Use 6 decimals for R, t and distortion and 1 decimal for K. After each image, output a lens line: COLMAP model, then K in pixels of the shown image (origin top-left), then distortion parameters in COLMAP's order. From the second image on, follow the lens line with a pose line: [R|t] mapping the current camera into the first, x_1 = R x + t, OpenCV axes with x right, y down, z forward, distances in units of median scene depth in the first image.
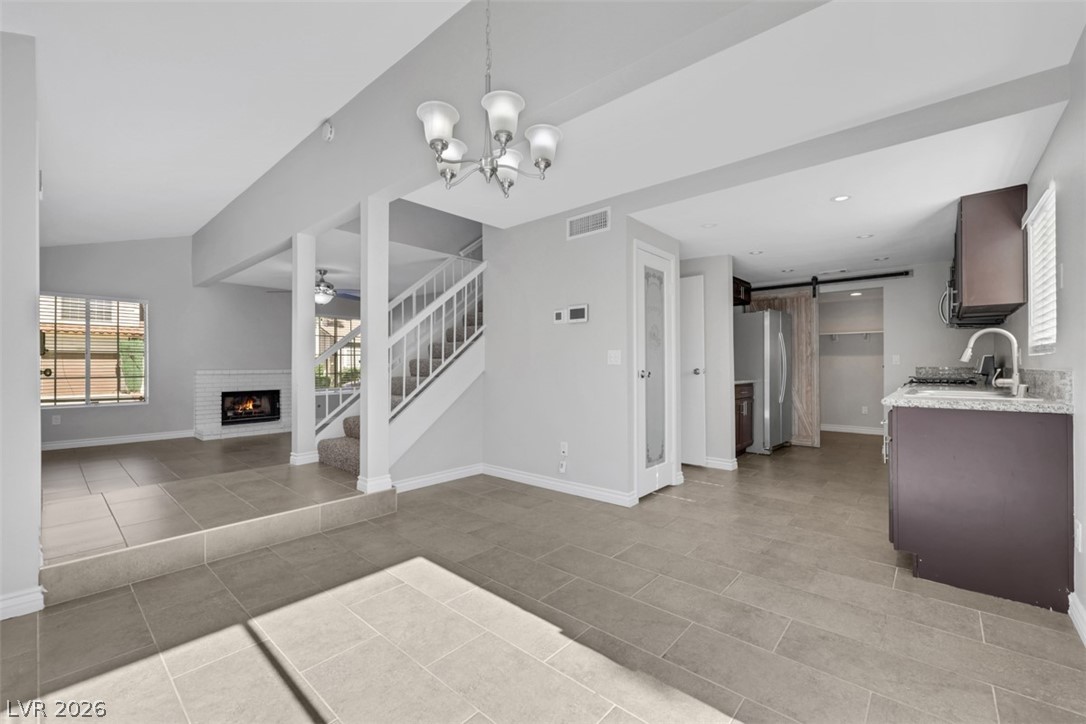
lens RADIAL K [[446.8, 0, 543.0], [0, 446.8, 362.0], [0, 0, 1]] dist [0.000427, -0.000004]
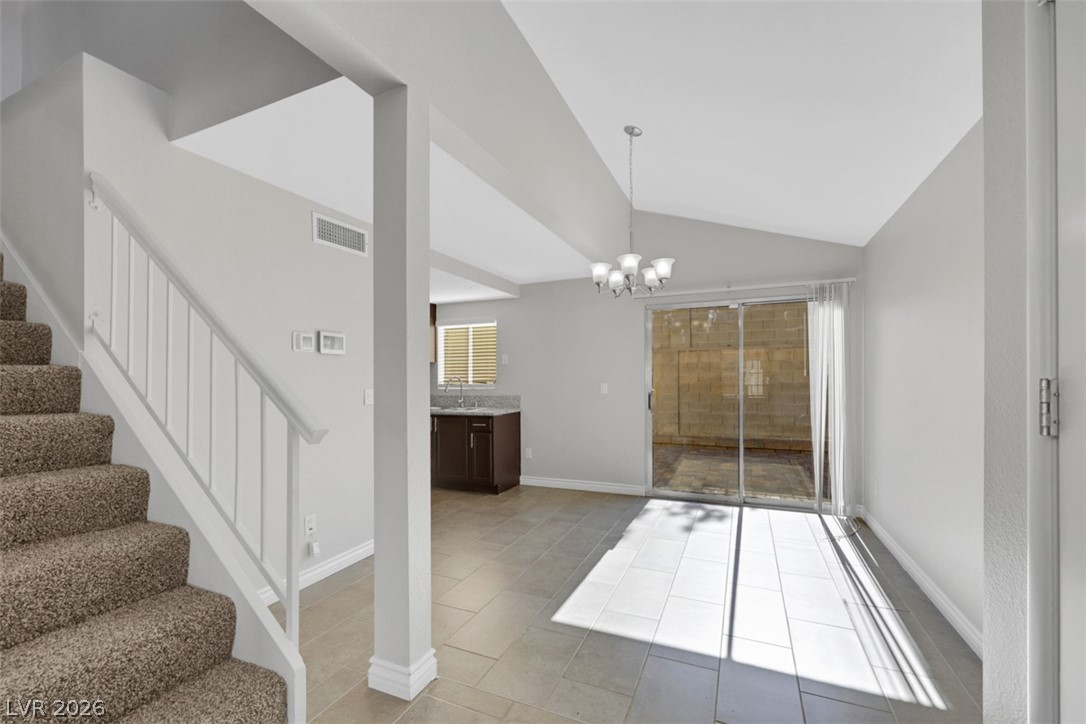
lens RADIAL K [[453.4, 0, 543.5], [0, 453.4, 369.4], [0, 0, 1]] dist [0.000553, 0.000002]
pose [[-0.299949, 0.021986, 0.953702, -1.250436], [0.000814, 0.999740, -0.022791, -0.064406], [-0.953955, -0.006060, -0.299889, 1.379966]]
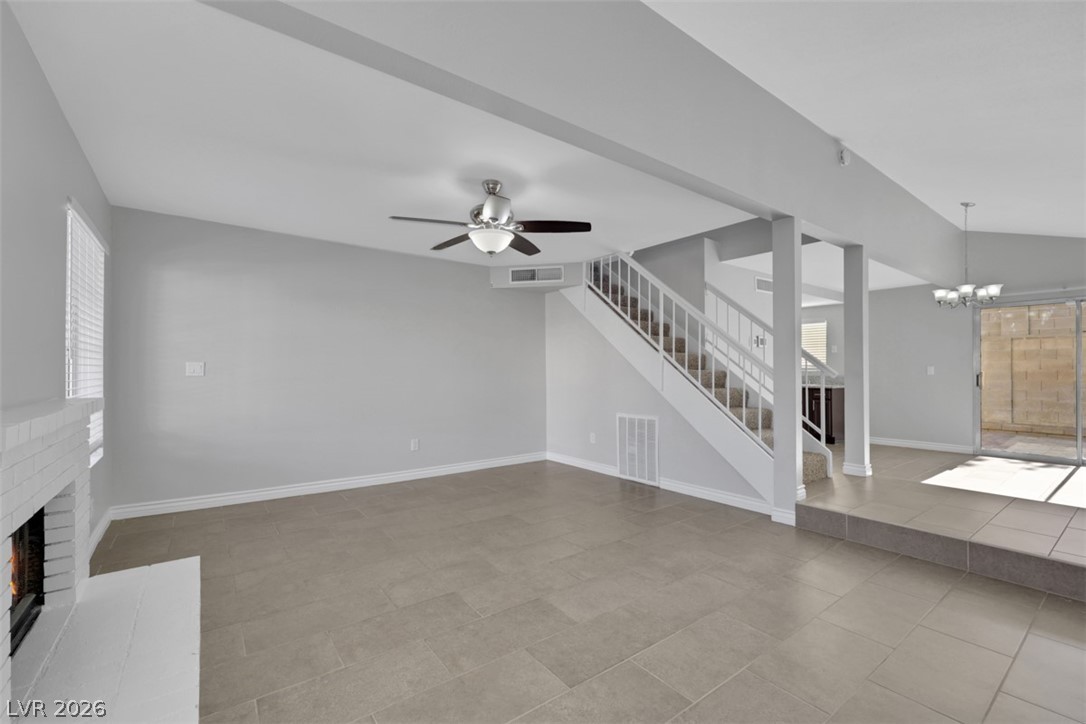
lens RADIAL K [[460.3, 0, 543.0], [0, 460.3, 362.0], [0, 0, 1]] dist [0.000664, 0.000156]
pose [[0.204679, 0.018843, 0.978648, -2.538439], [-0.009332, 0.999807, -0.017299, -0.004274], [-0.978785, -0.005592, 0.204816, 2.209829]]
